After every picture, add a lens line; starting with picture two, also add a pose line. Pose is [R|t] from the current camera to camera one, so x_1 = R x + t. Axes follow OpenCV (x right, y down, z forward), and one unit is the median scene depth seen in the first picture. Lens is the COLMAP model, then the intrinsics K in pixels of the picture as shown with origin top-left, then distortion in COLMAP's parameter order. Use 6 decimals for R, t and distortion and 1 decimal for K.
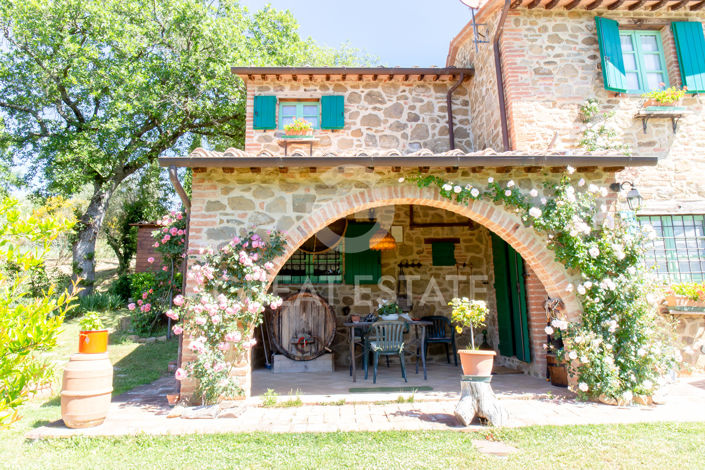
lens RADIAL K [[480.0, 0, 354.2], [0, 480.0, 216.1], [0, 0, 1]] dist [-0.025293, -0.003390]
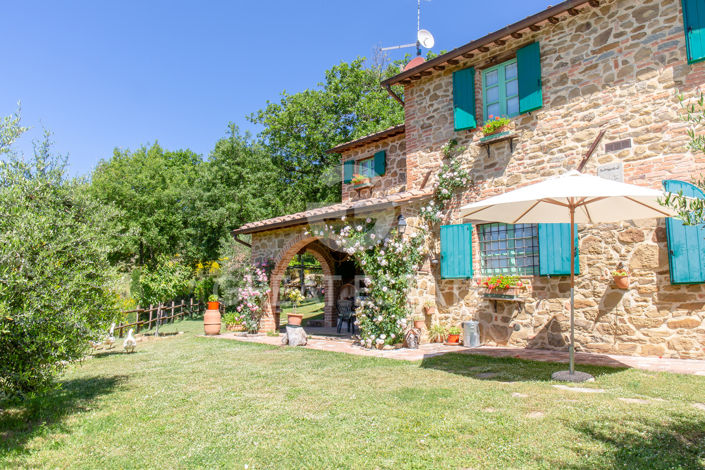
lens RADIAL K [[492.6, 0, 352.7], [0, 492.6, 246.4], [0, 0, 1]] dist [-0.023268, -0.003773]
pose [[0.672337, -0.067104, -0.737198, 1.303575], [0.143974, 0.988719, 0.041307, -0.046620], [0.726109, -0.133910, 0.674413, -0.169860]]
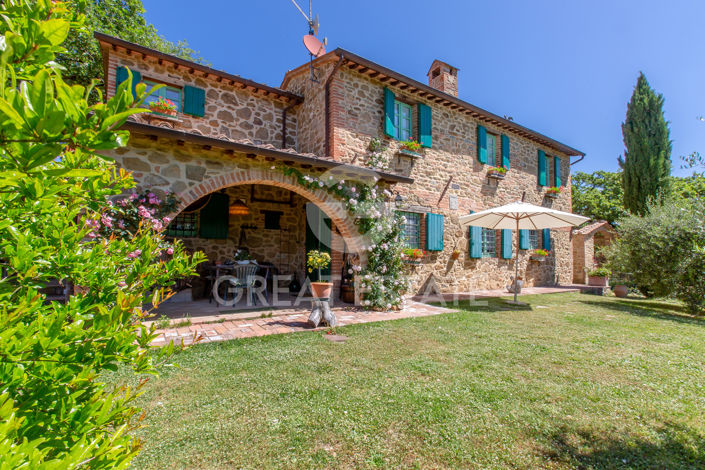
lens RADIAL K [[318.9, 0, 353.0], [0, 318.9, 246.7], [0, 0, 1]] dist [-0.002013, 0.000482]
pose [[0.850673, 0.045191, 0.523749, -0.143565], [-0.123441, 0.985613, 0.115451, 0.012890], [-0.510997, -0.162863, 0.844013, 0.029399]]
